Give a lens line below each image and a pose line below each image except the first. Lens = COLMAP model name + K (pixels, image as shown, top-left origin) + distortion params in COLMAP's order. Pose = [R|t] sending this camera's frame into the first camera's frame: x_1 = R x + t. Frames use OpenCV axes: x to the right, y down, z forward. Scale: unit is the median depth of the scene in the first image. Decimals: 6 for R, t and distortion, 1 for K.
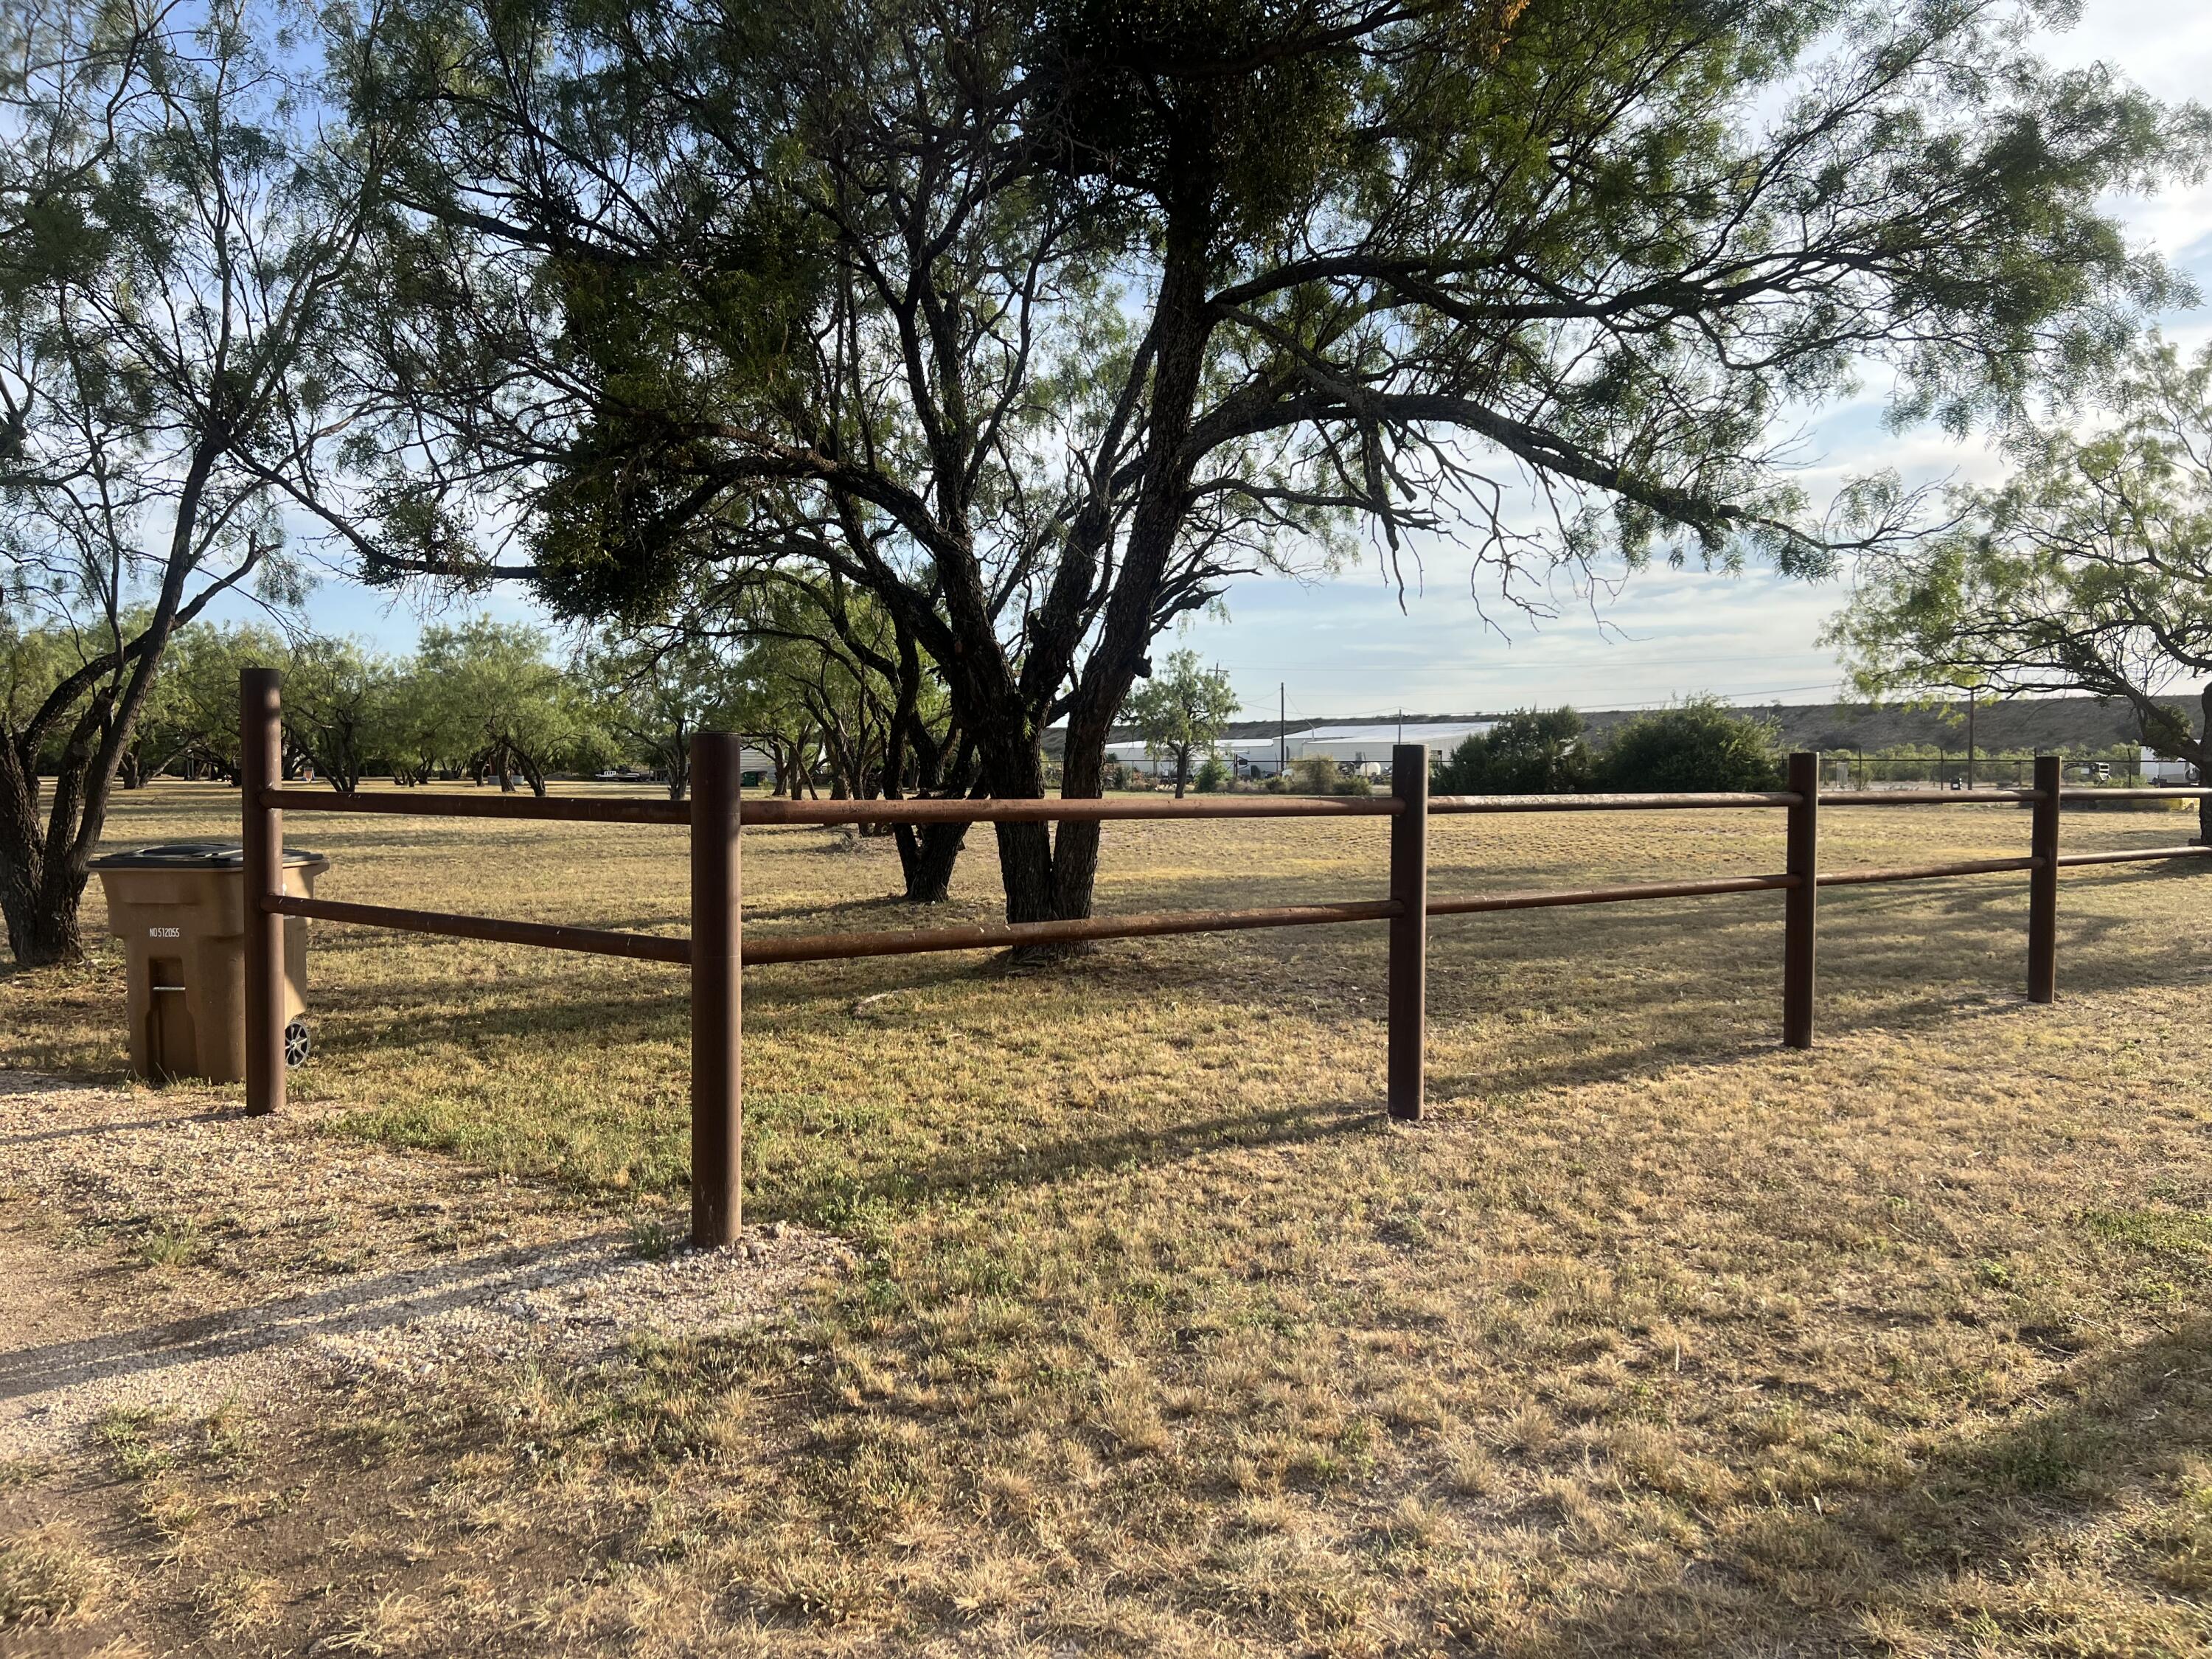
lens RADIAL K [[1636.9, 0, 1098.8], [0, 1636.9, 835.1], [0, 0, 1]] dist [0.063961, -0.074269]
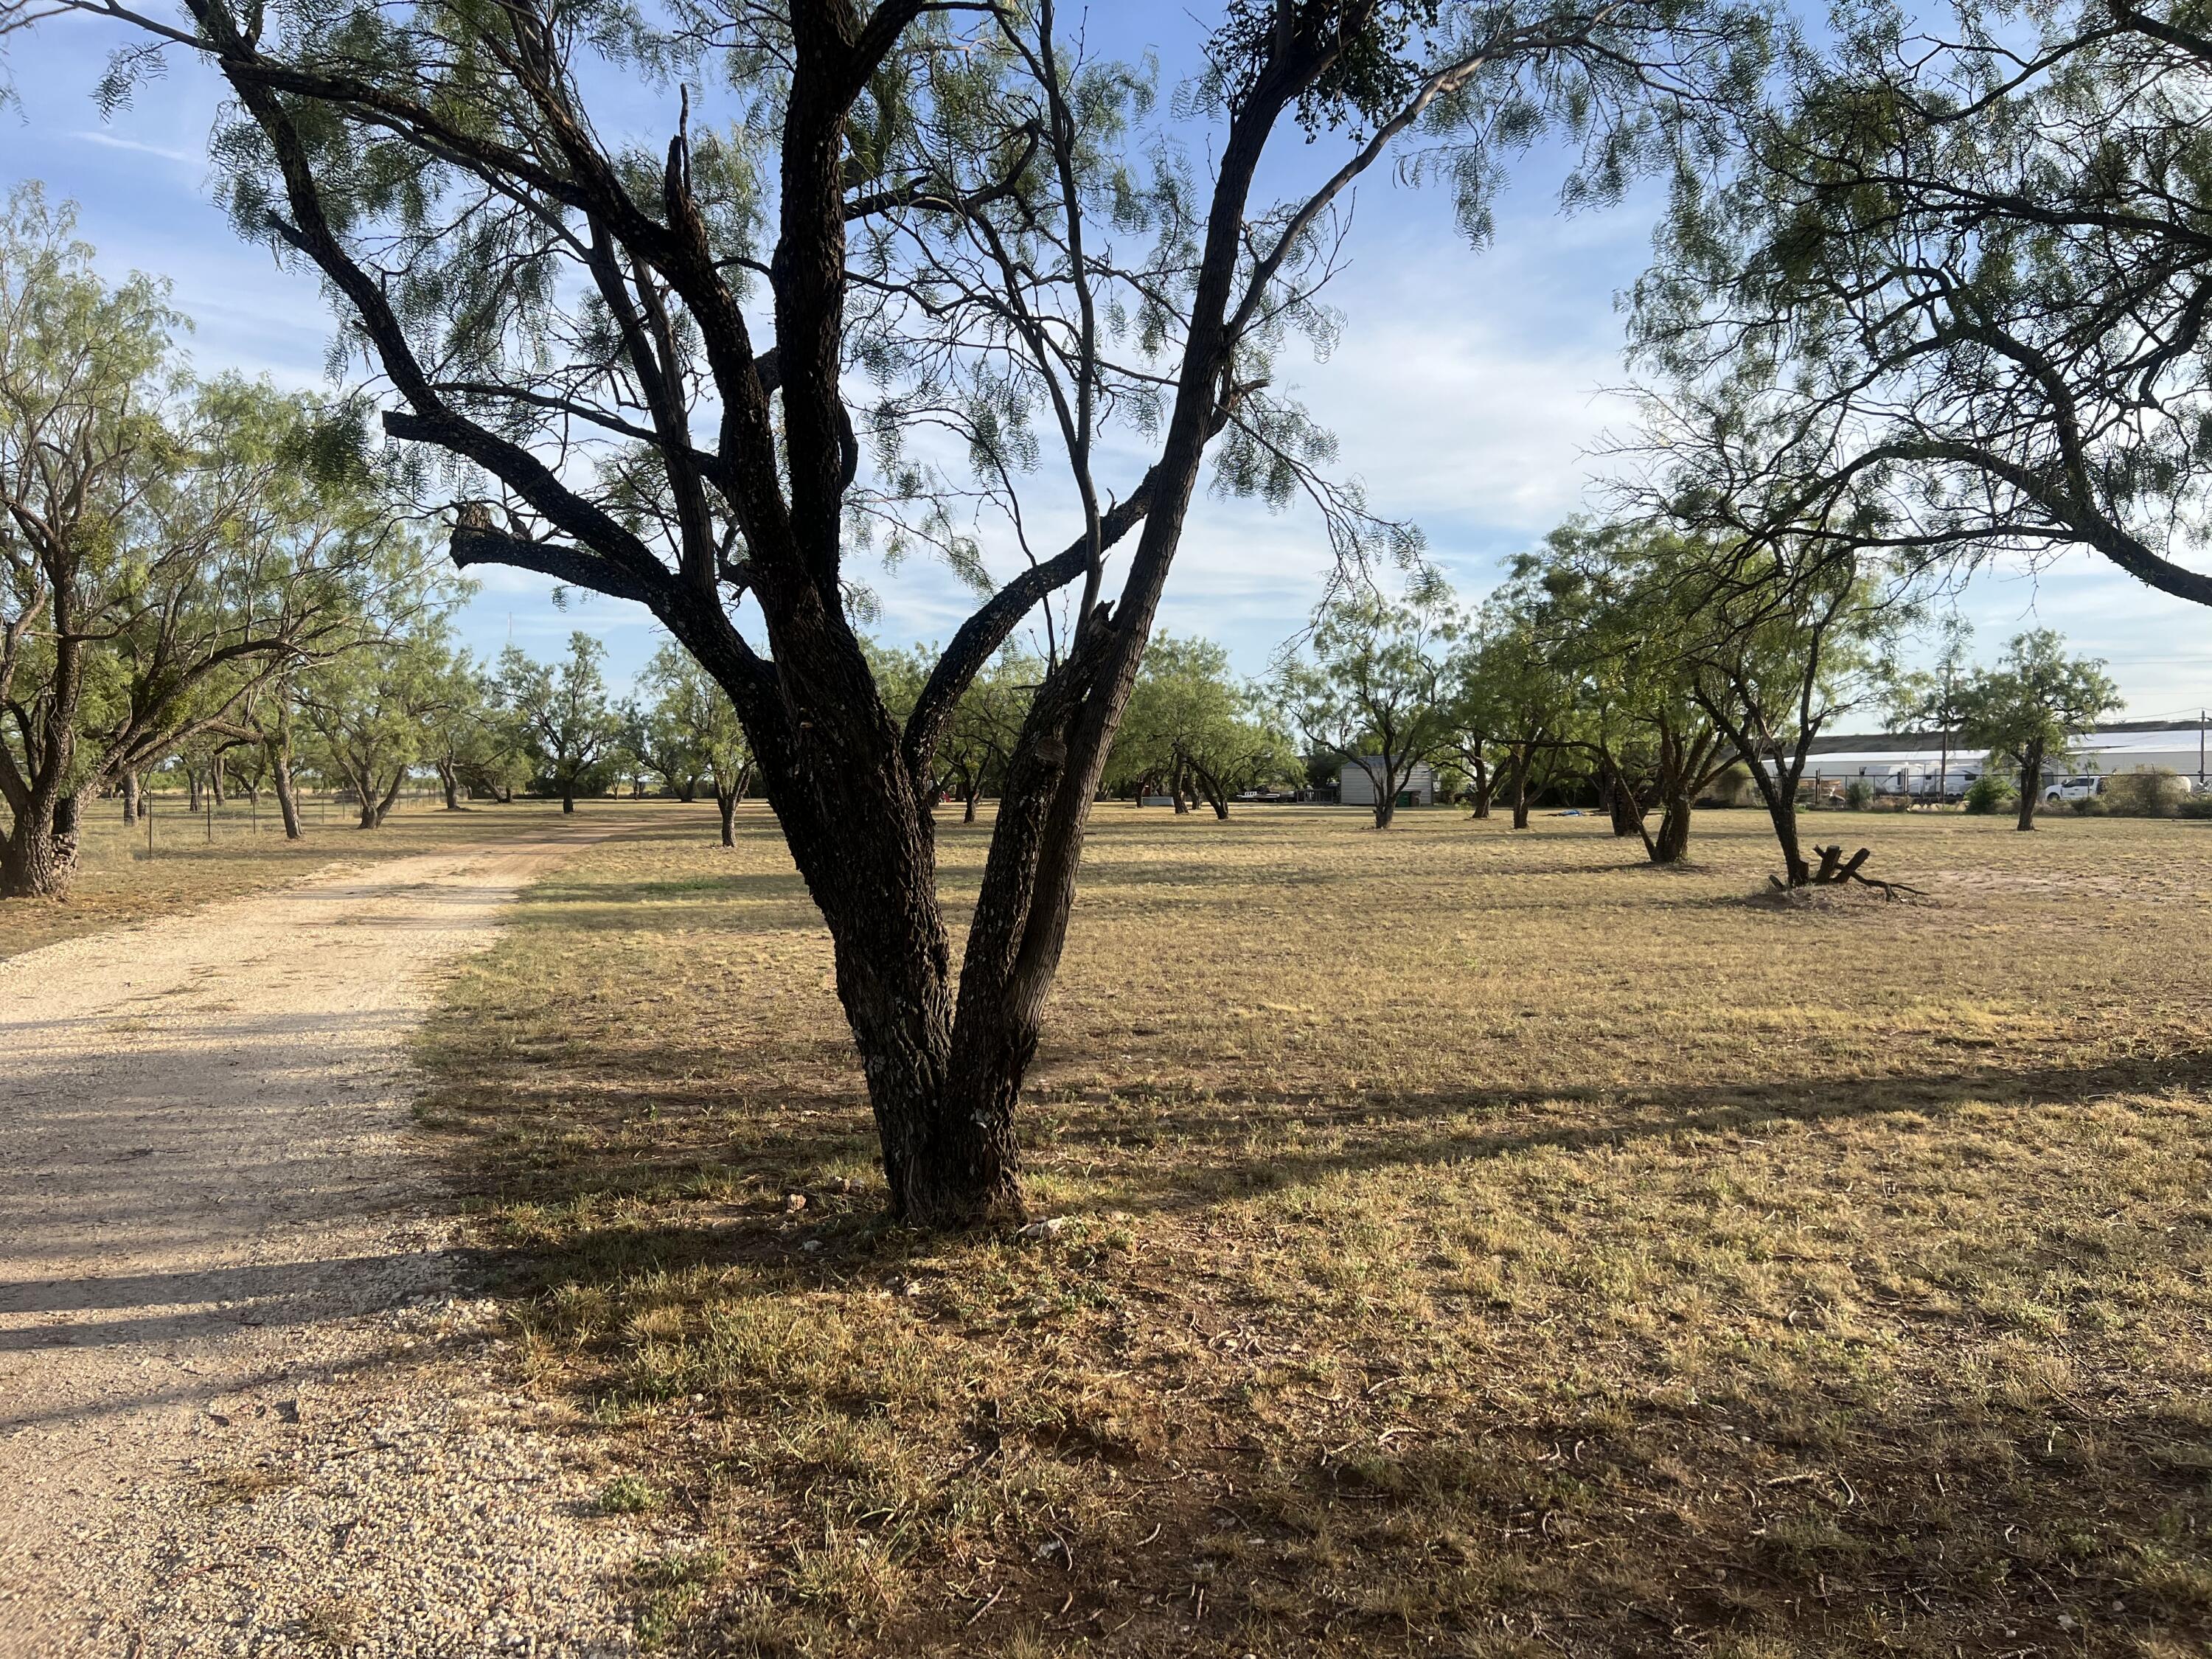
lens RADIAL K [[1636.9, 0, 1093.8], [0, 1636.9, 837.7], [0, 0, 1]] dist [0.063961, -0.074269]
pose [[0.933994, 0.007155, -0.357216, -0.629712], [-0.010917, 0.999904, -0.008517, -0.035028], [0.357121, 0.011855, 0.933983, 0.849886]]
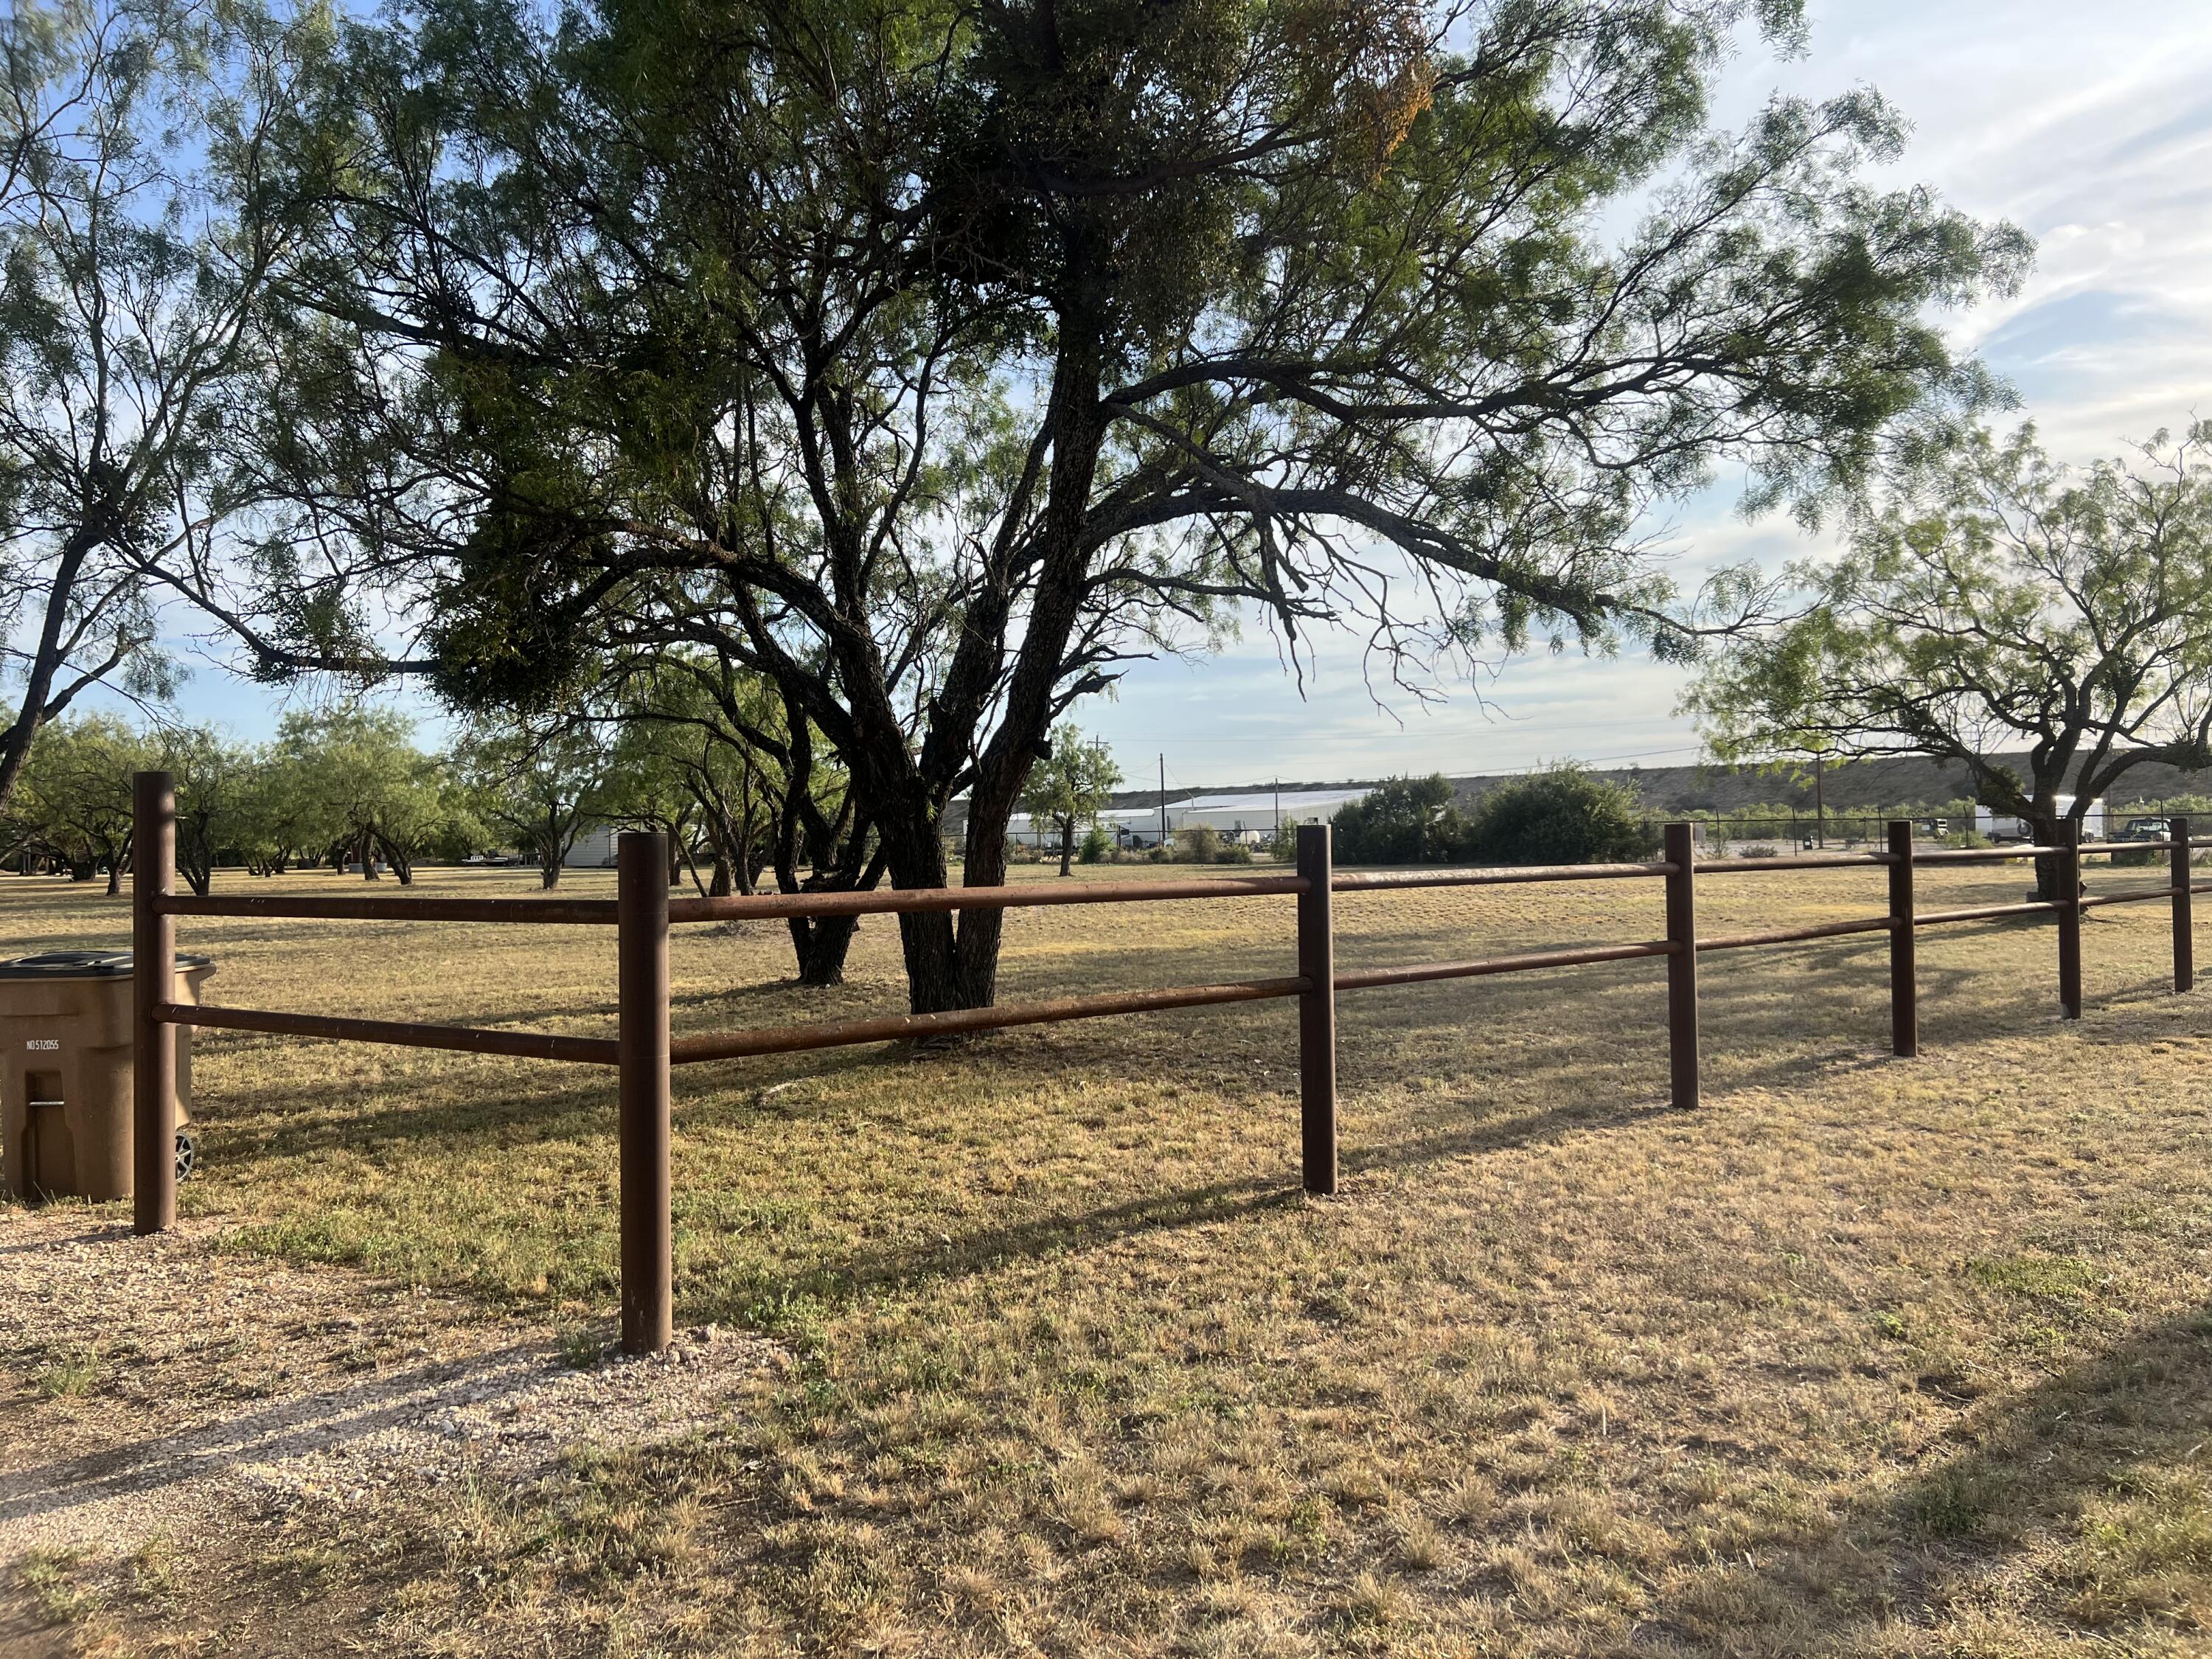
lens RADIAL K [[1636.9, 0, 1103.7], [0, 1636.9, 804.2], [0, 0, 1]] dist [0.063961, -0.074269]
pose [[0.996939, -0.018241, 0.076030, -0.017788], [0.022976, 0.997819, -0.061875, -0.006546], [-0.074736, 0.063432, 0.995184, -0.015987]]
